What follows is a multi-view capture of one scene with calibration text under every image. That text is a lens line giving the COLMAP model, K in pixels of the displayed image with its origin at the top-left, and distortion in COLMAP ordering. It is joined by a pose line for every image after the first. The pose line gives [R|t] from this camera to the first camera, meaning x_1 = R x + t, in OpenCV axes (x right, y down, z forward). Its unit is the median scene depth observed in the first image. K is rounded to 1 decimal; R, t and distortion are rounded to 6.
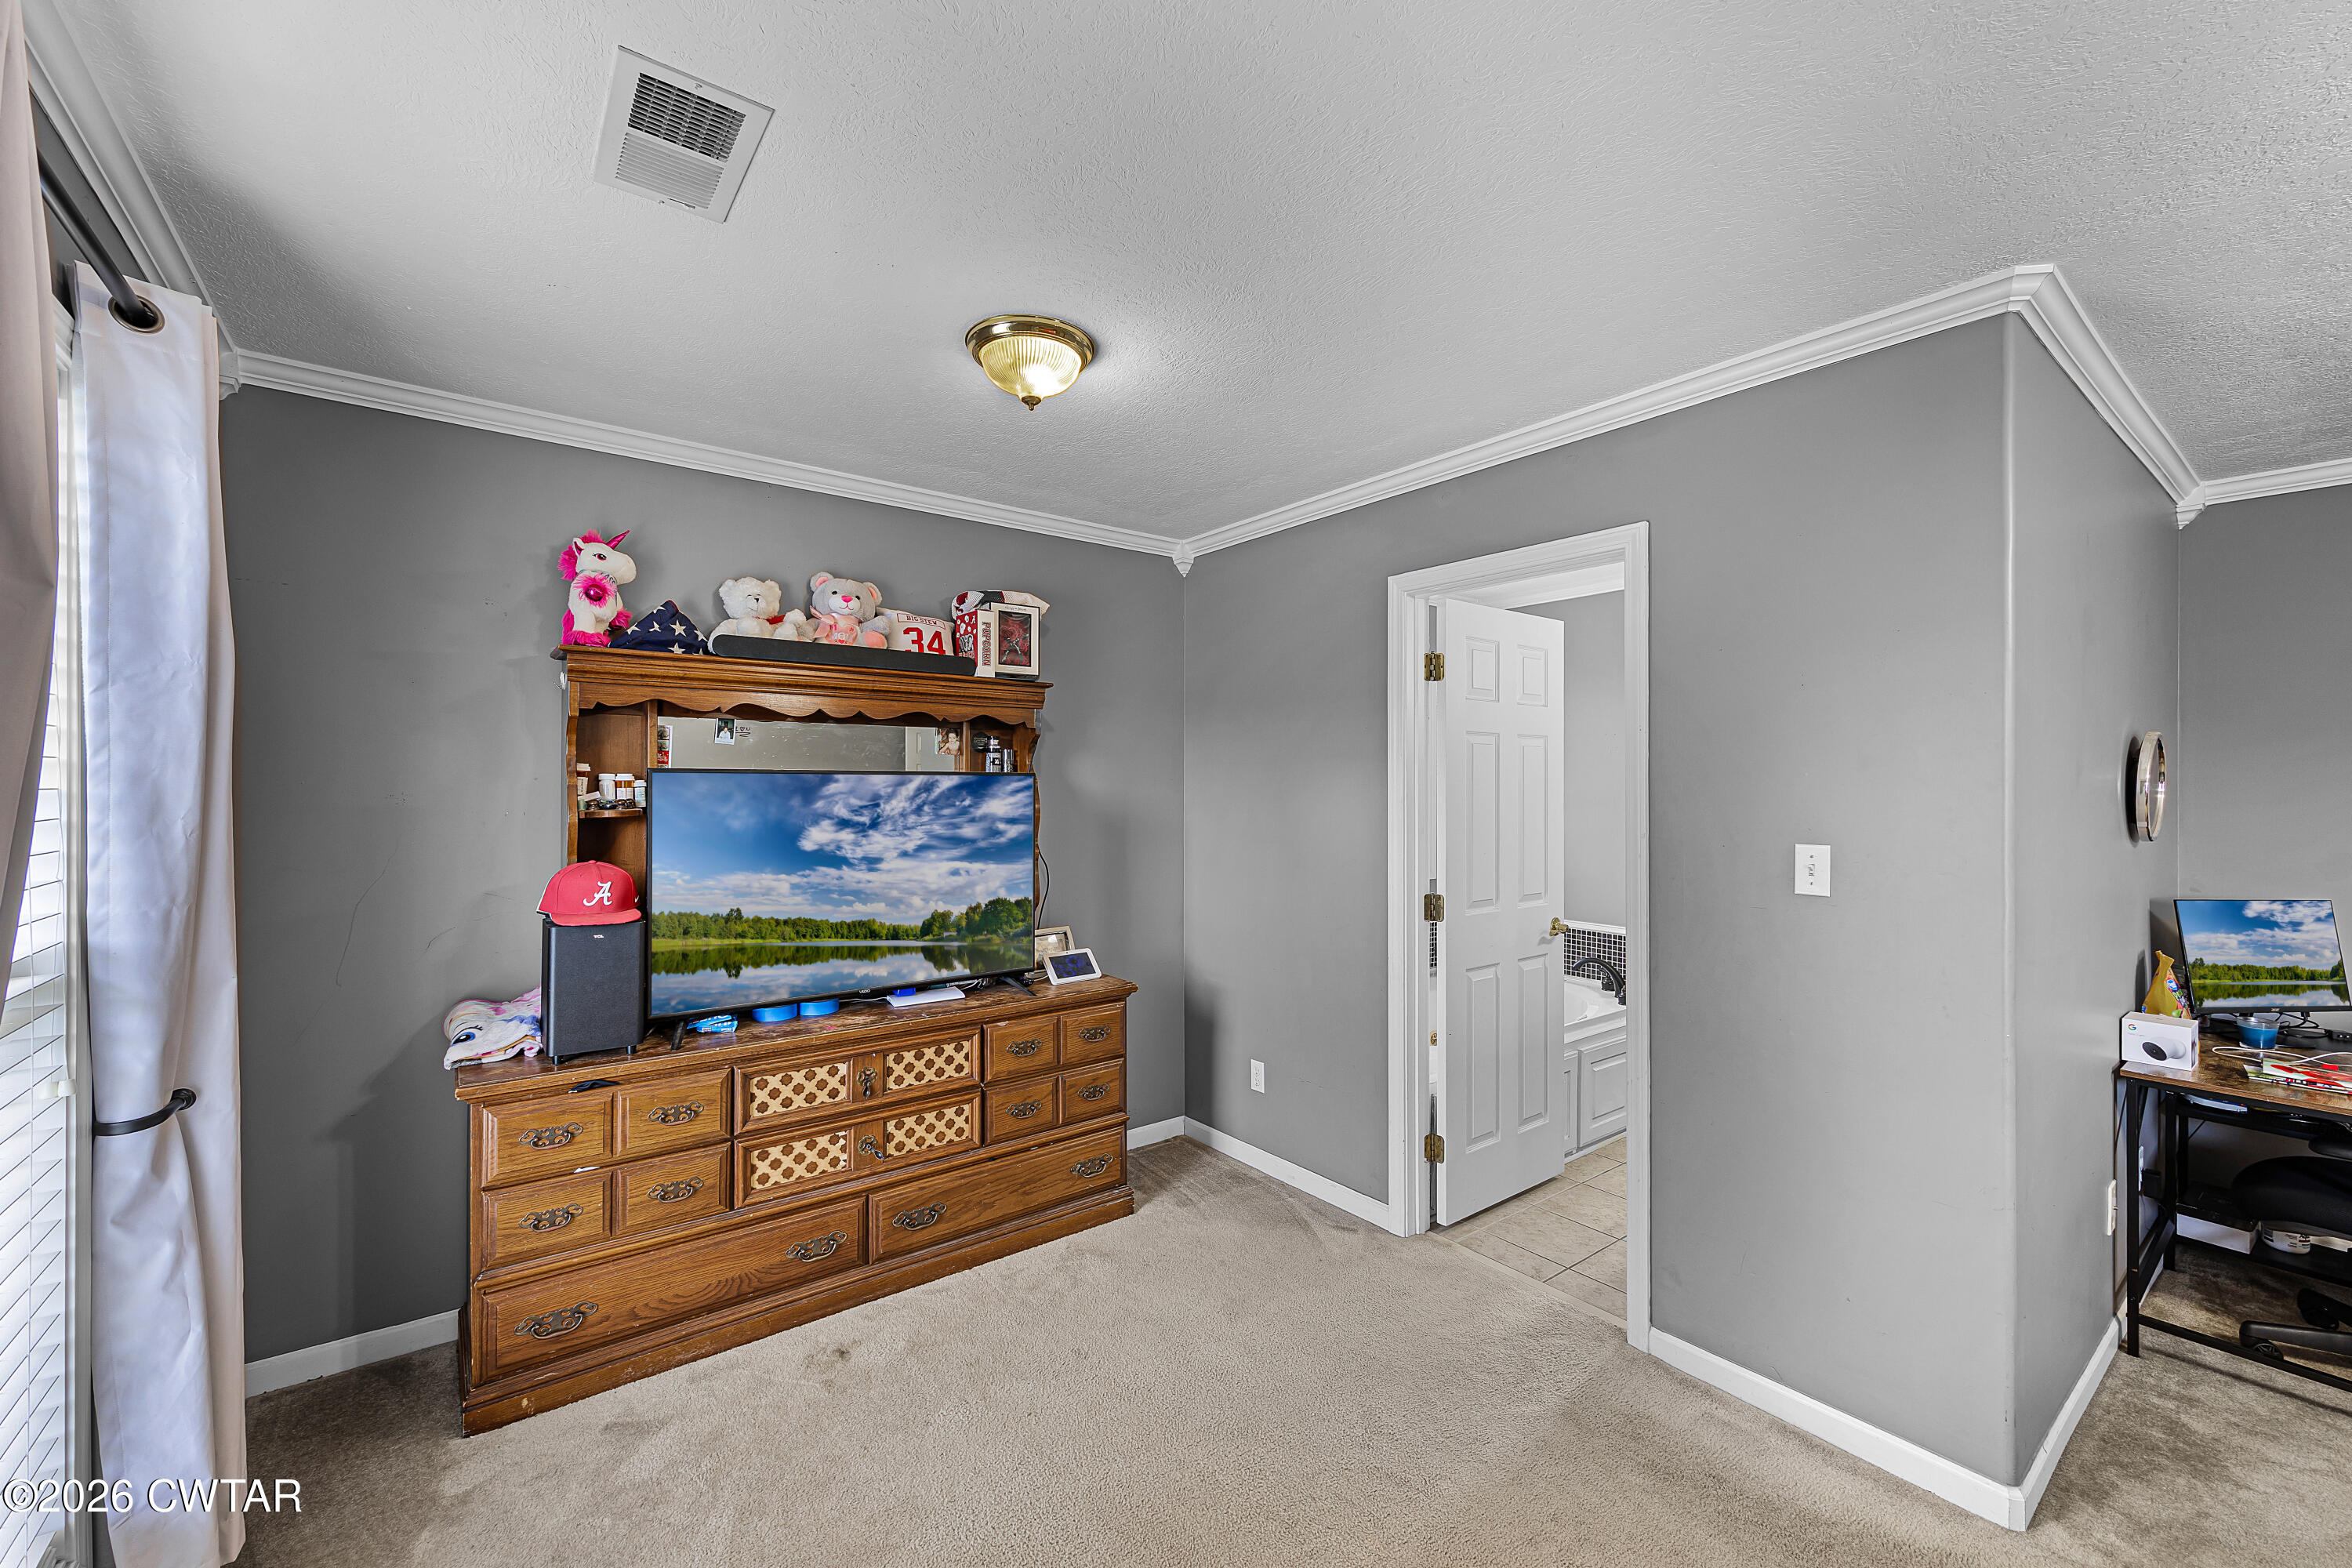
lens RADIAL K [[952.1, 0, 1182.2], [0, 952.1, 785.3], [0, 0, 1]] dist [0.004738, 0.000381]
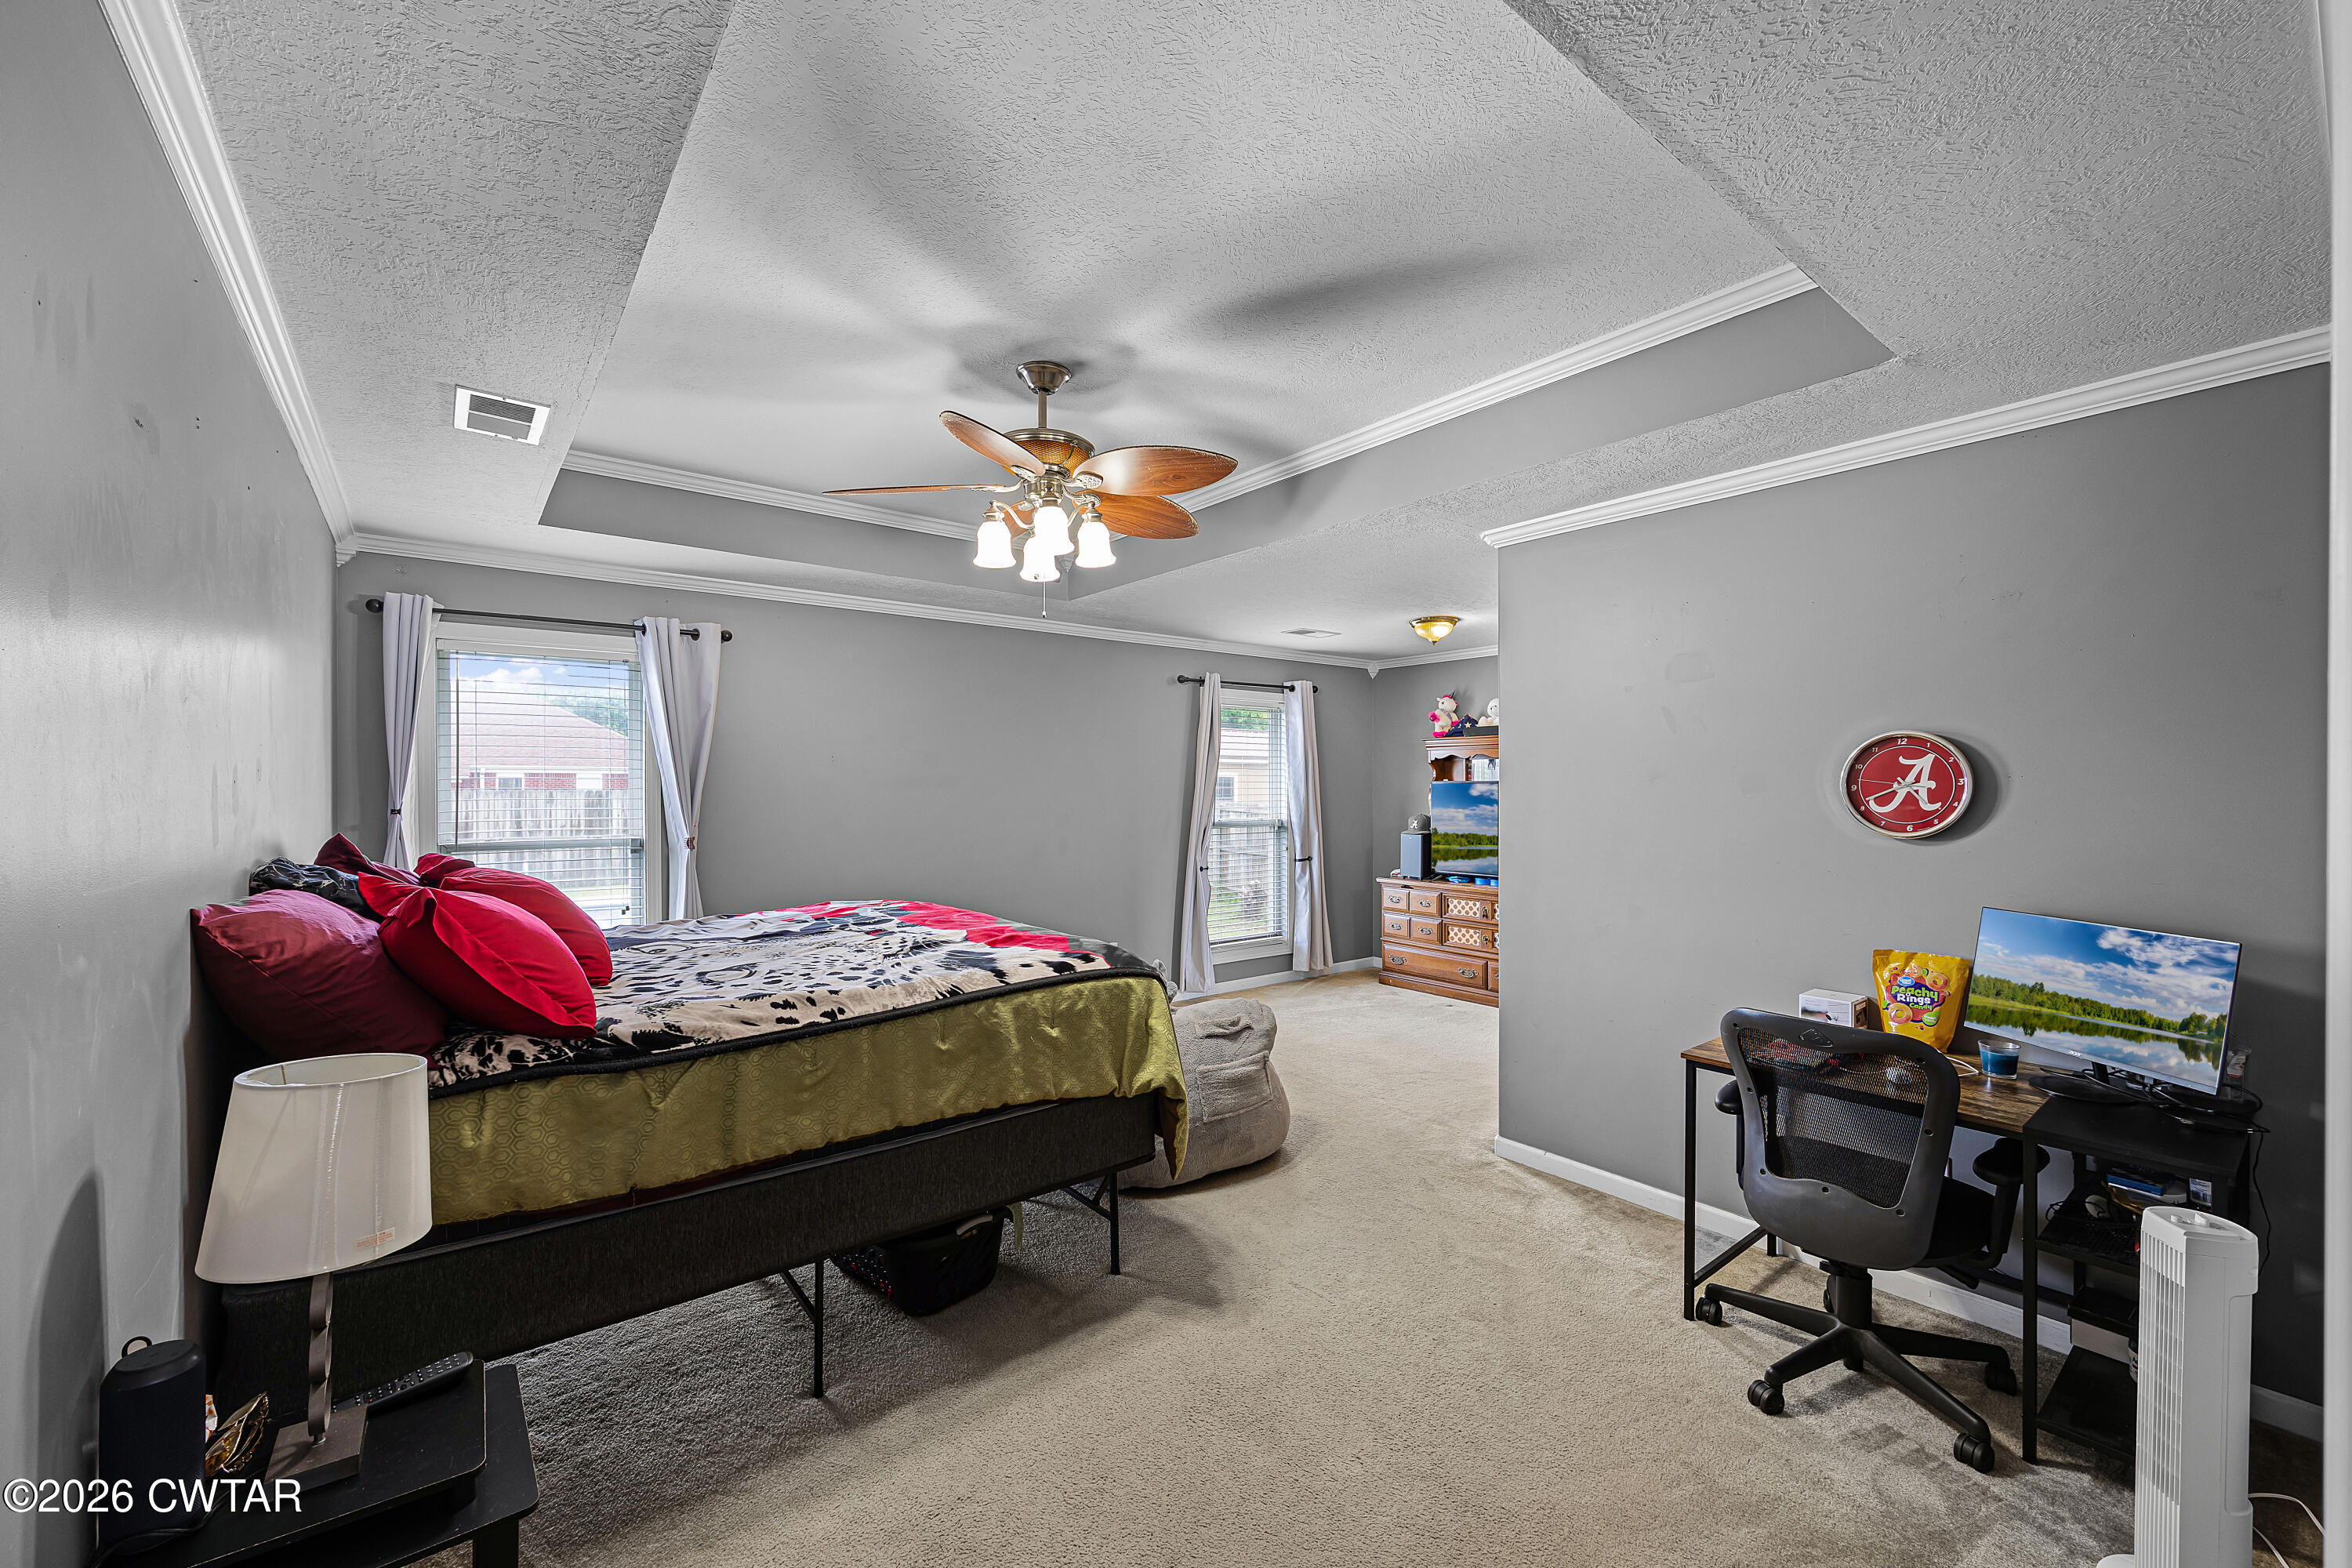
lens RADIAL K [[952.1, 0, 1175.6], [0, 952.1, 786.3], [0, 0, 1]] dist [0.004738, 0.000381]
pose [[0.062653, 0.007285, -0.998009, 2.068617], [-0.002685, 0.999971, 0.007131, -0.020679], [0.998032, 0.002233, 0.062670, 0.072157]]
